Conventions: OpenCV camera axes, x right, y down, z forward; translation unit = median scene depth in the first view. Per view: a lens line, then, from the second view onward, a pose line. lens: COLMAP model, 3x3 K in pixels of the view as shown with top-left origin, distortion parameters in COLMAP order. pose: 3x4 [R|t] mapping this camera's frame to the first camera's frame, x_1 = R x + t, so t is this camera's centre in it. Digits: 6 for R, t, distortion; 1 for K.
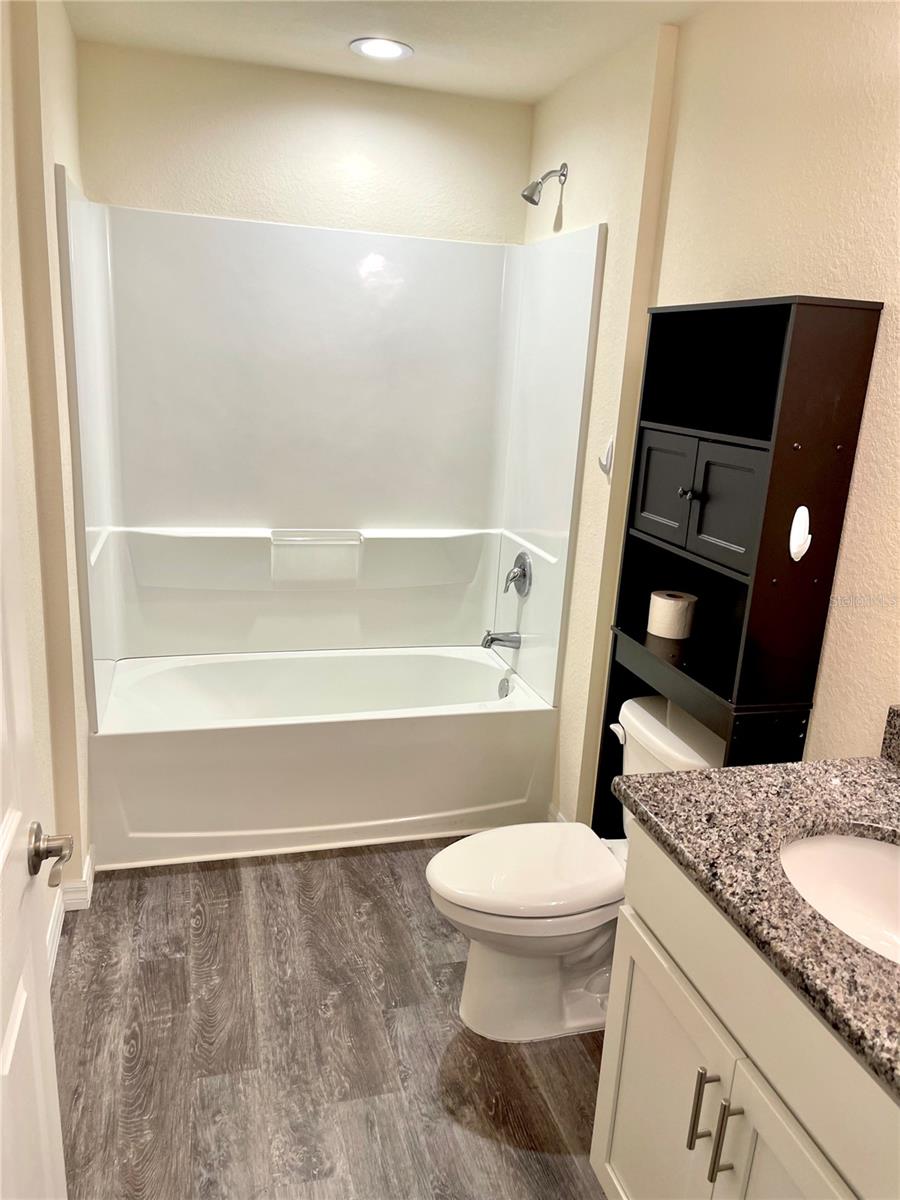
lens RADIAL K [[933.0, 0, 455.0], [0, 933.0, 604.4], [0, 0, 1]] dist [0.014815, 0.009964]
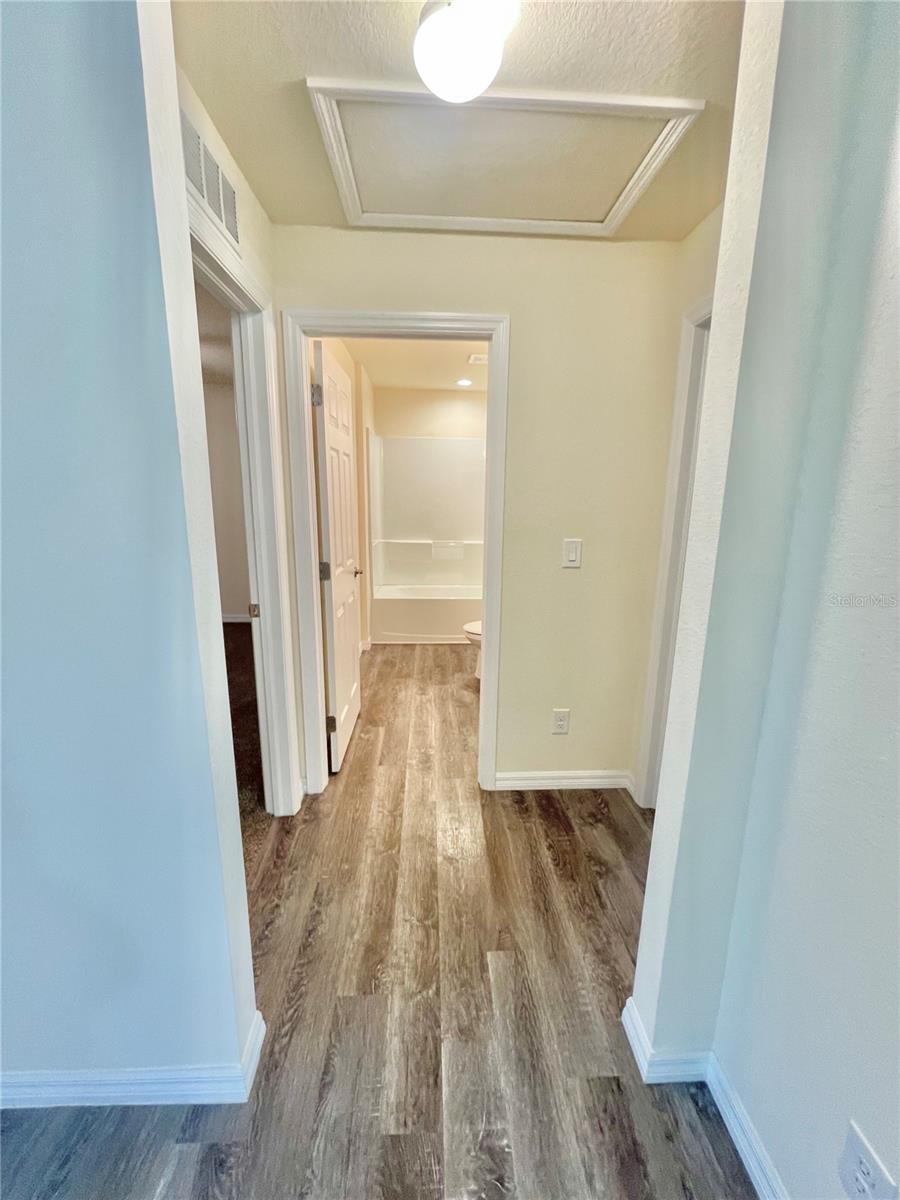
lens RADIAL K [[485.9, 0, 445.7], [0, 485.9, 599.3], [0, 0, 1]] dist [-0.001385, -0.000151]
pose [[0.971504, 0.009575, -0.236831, 0.276143], [-0.023370, 0.998185, -0.055507, 0.250999], [0.235870, 0.059460, 0.969964, -0.608959]]
